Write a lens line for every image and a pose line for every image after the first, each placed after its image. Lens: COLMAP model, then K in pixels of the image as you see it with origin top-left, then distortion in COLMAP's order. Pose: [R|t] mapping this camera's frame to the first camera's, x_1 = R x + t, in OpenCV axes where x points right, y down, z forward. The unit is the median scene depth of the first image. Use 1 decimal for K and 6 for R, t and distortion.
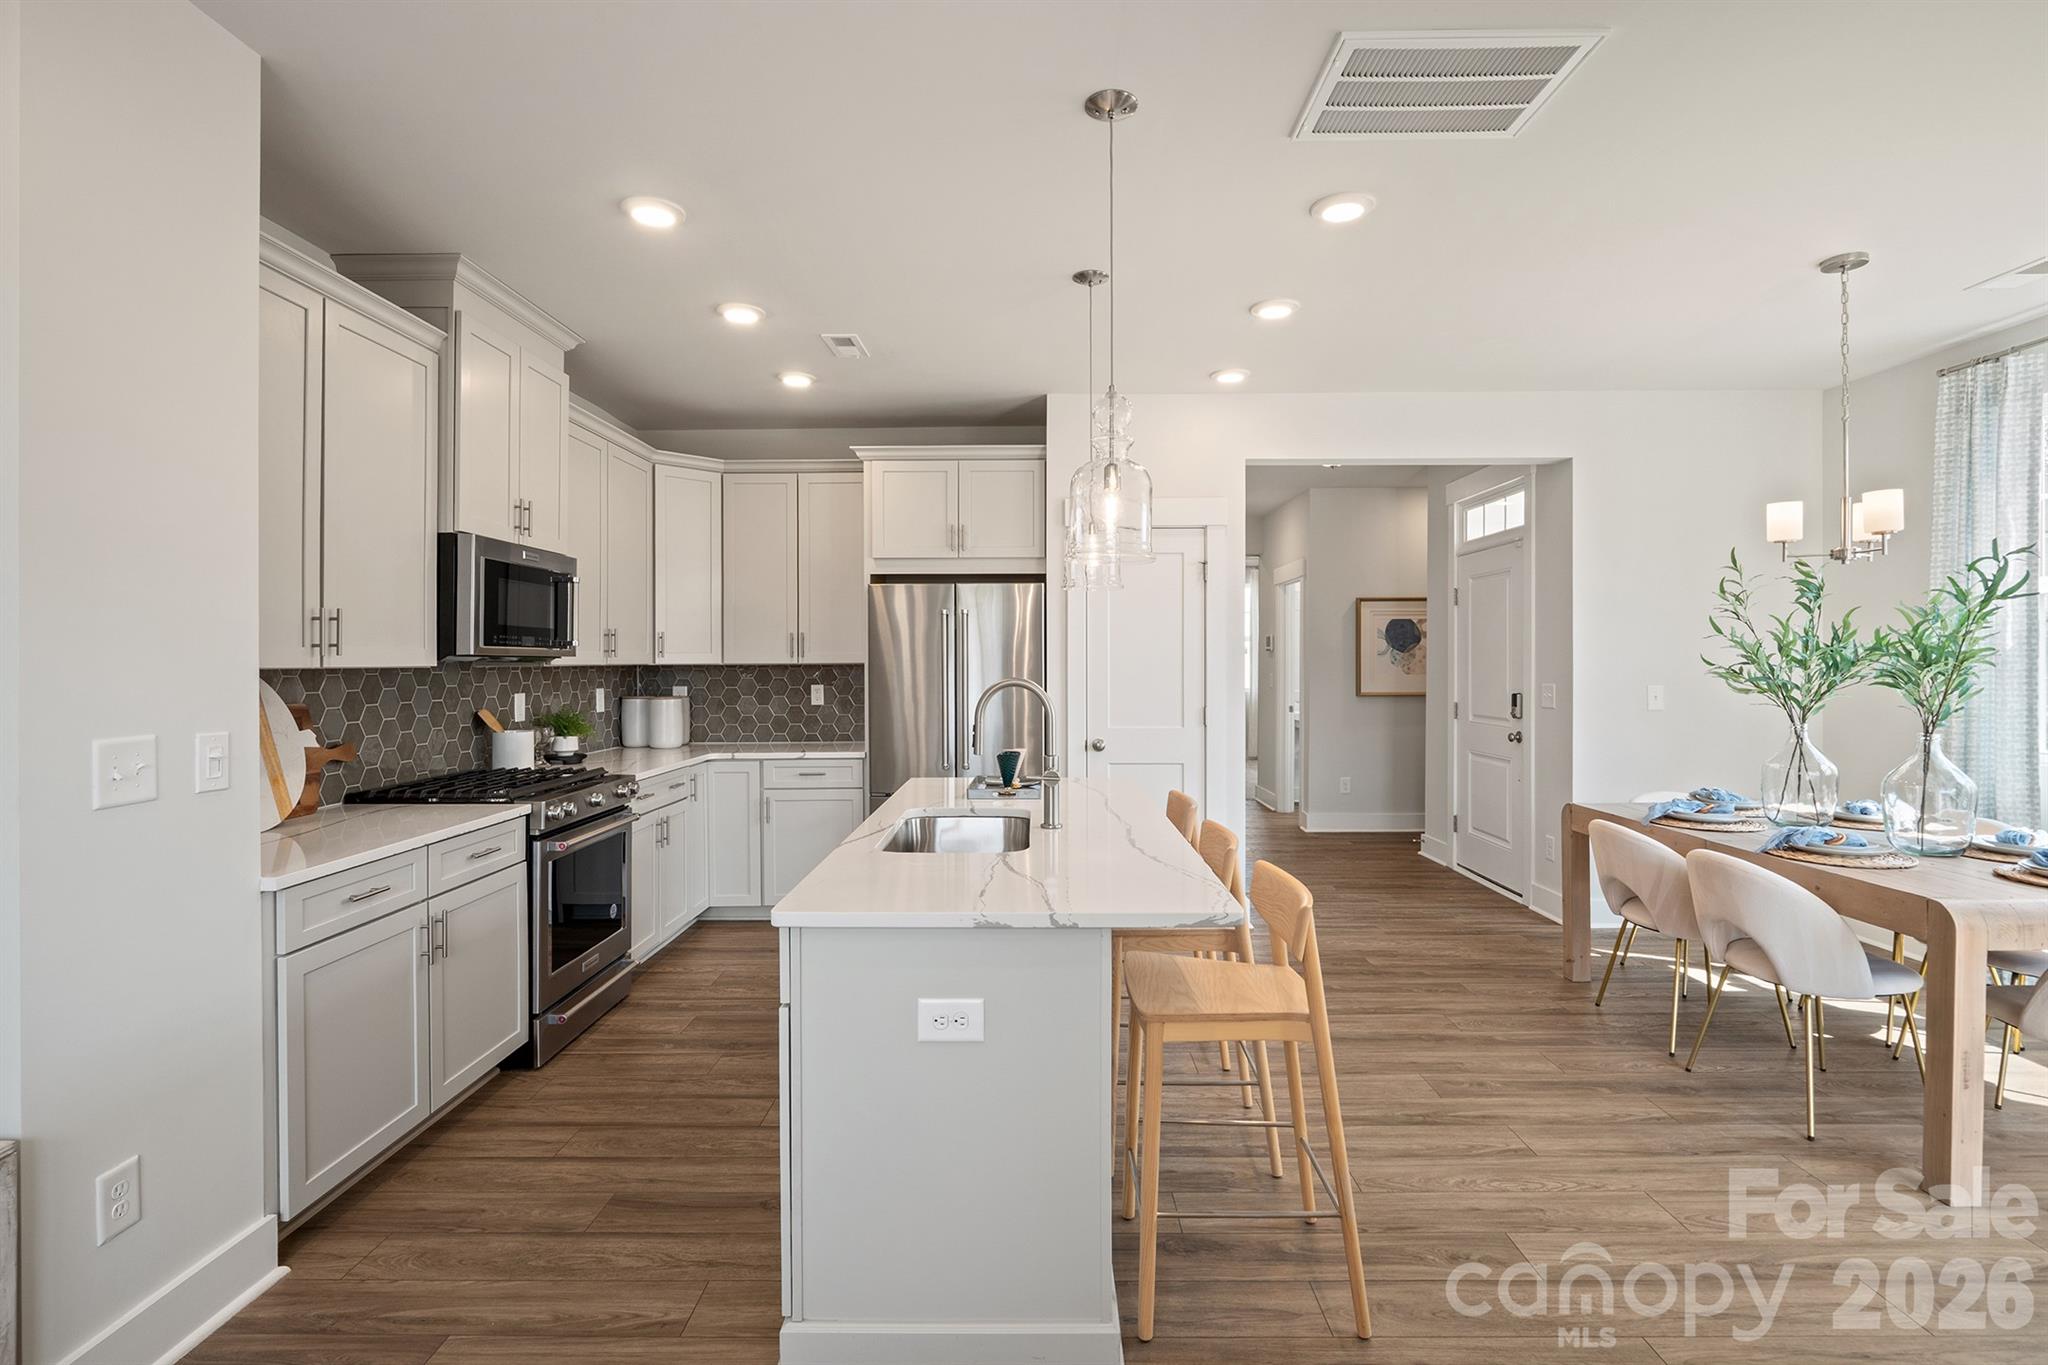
lens RADIAL K [[982.1, 0, 1022.0], [0, 982.1, 660.8], [0, 0, 1]] dist [-0.008224, 0.001652]
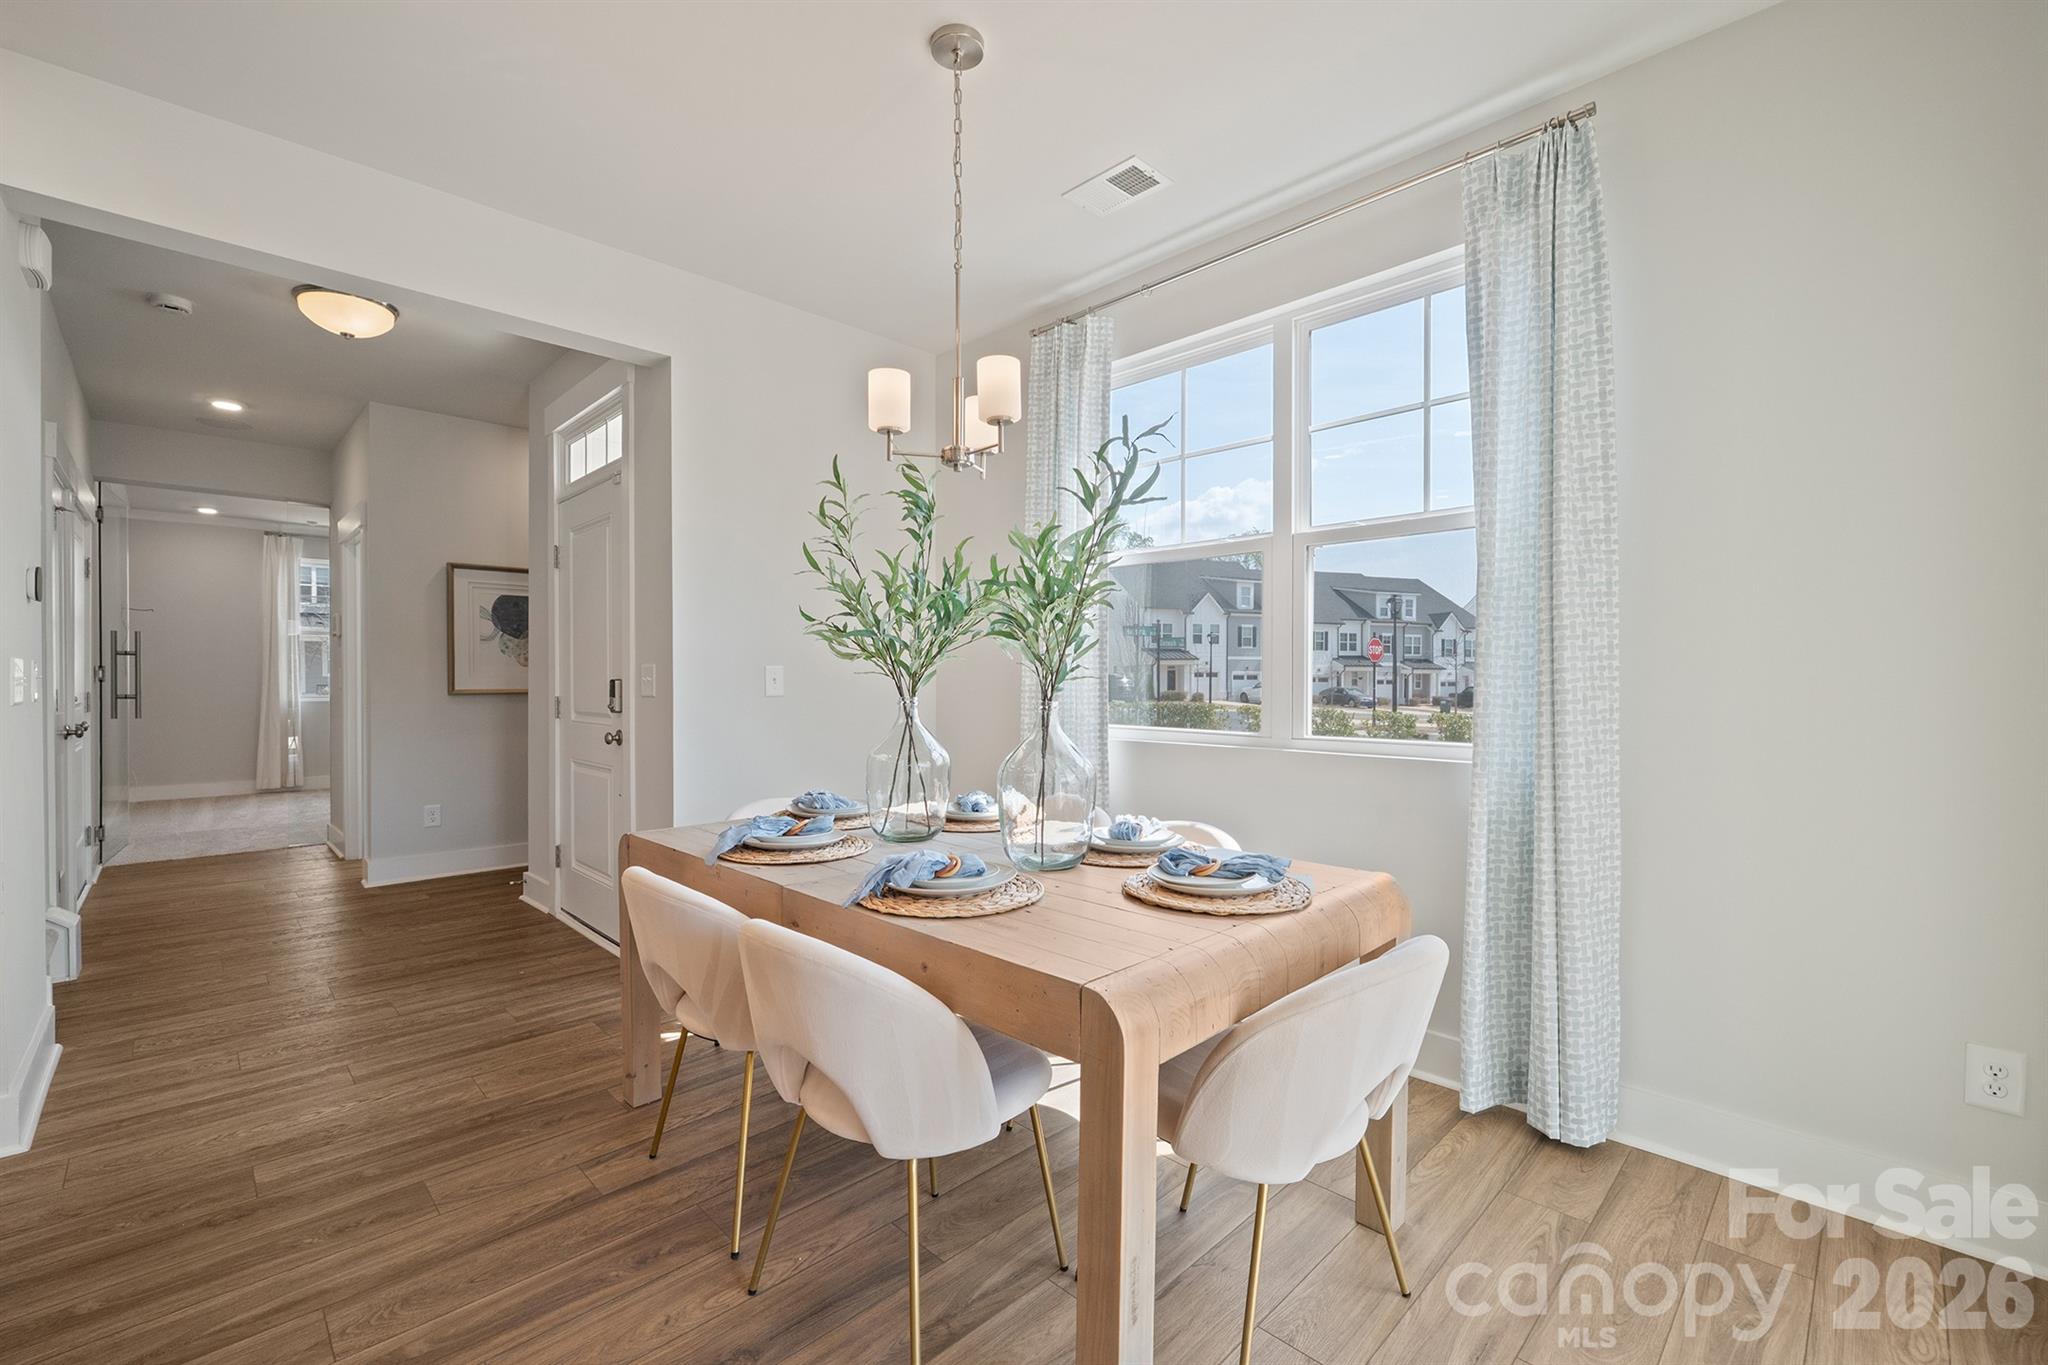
lens RADIAL K [[873.2, 0, 1040.2], [0, 873.2, 684.9], [0, 0, 1]] dist [-0.003982, -0.000641]
pose [[0.695619, -0.006027, 0.718386, 0.396022], [-0.000242, 0.999963, 0.008624, 0.049585], [-0.718411, -0.006173, 0.695591, 0.477058]]
